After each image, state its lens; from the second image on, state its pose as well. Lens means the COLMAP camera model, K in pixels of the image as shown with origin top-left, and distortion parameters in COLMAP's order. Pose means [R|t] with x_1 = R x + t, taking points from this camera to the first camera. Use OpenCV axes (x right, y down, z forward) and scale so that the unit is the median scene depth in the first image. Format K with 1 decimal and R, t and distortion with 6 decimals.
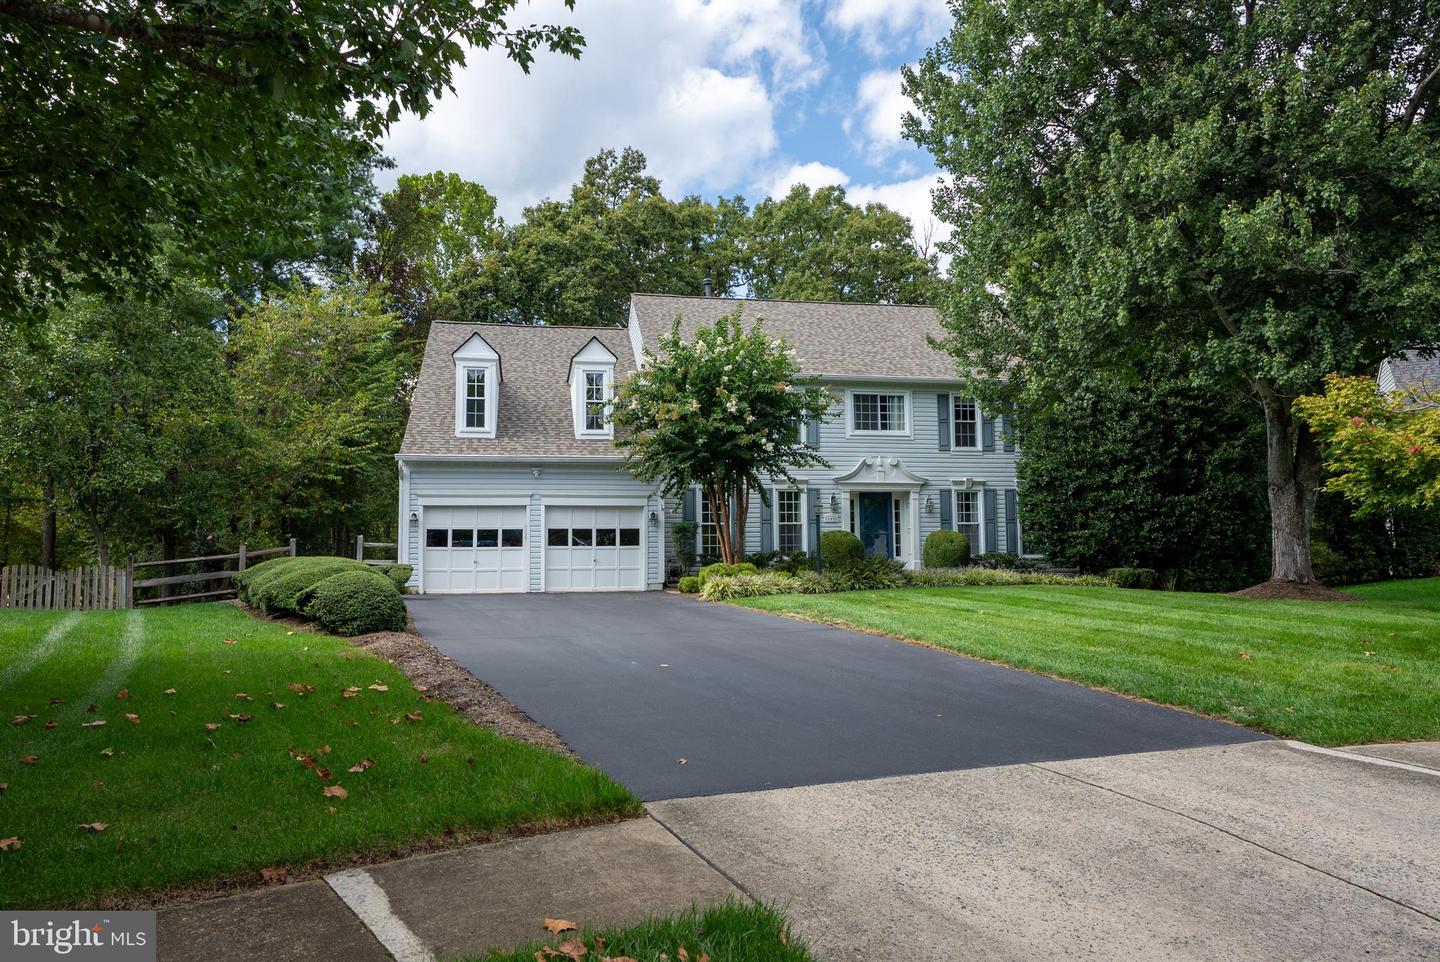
lens RADIAL K [[979.8, 0, 720.0], [0, 979.8, 481.0], [0, 0, 1]] dist [0.072678, 0.001905]
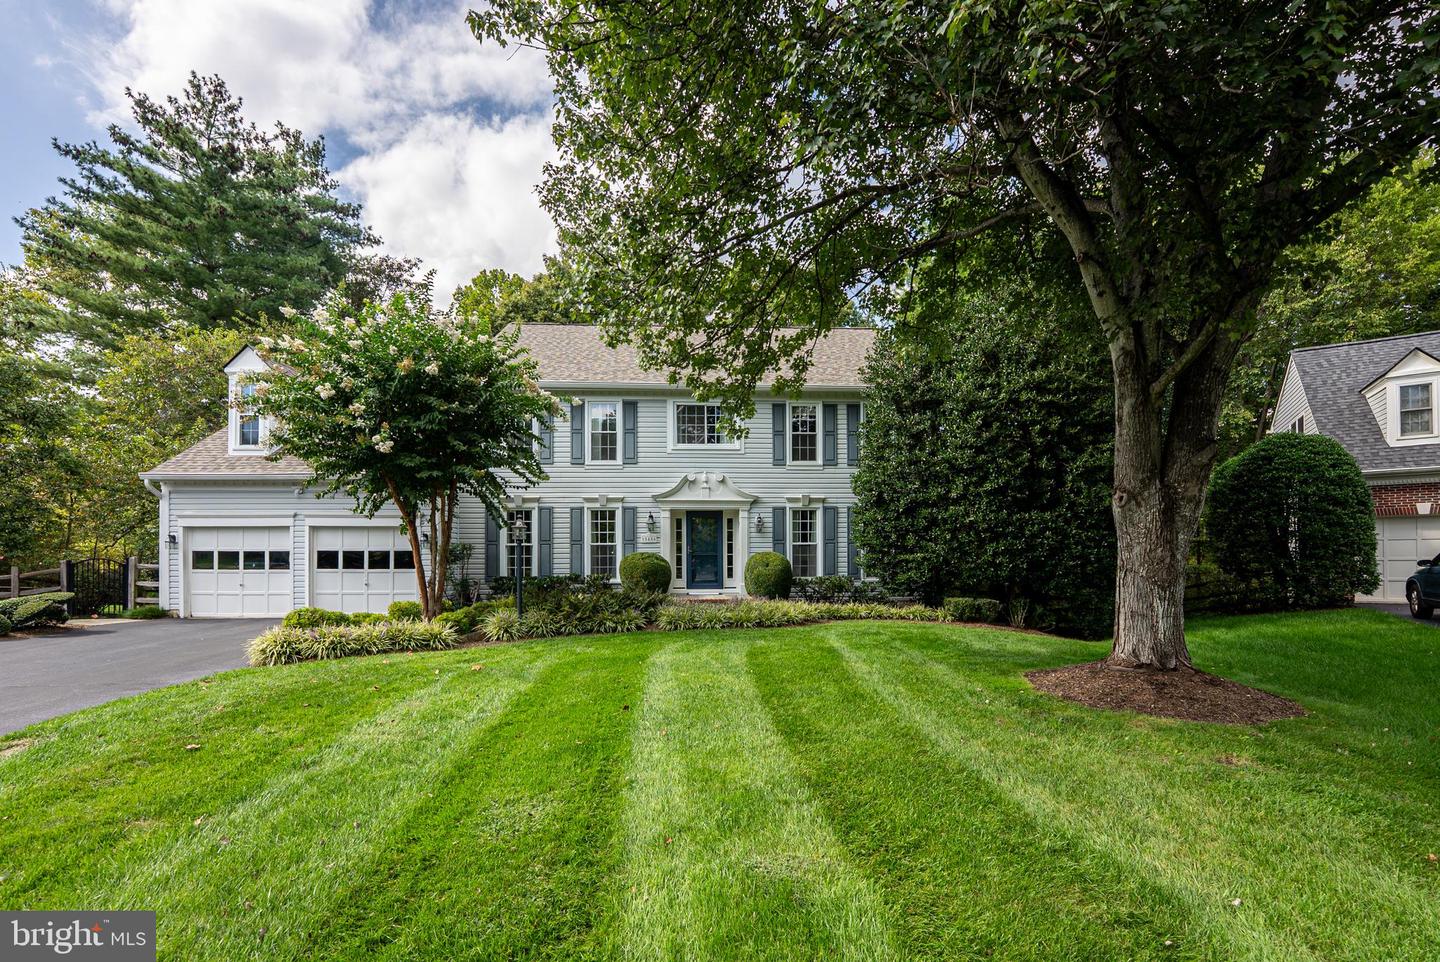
lens RADIAL K [[597.0, 0, 720.9], [0, 597.0, 549.3], [0, 0, 1]] dist [-0.002105, -0.000168]
pose [[0.988179, 0.004655, -0.153232, 0.280906], [0.006317, 0.997453, 0.071044, 0.008475], [0.153173, -0.071172, 0.985633, 0.466568]]
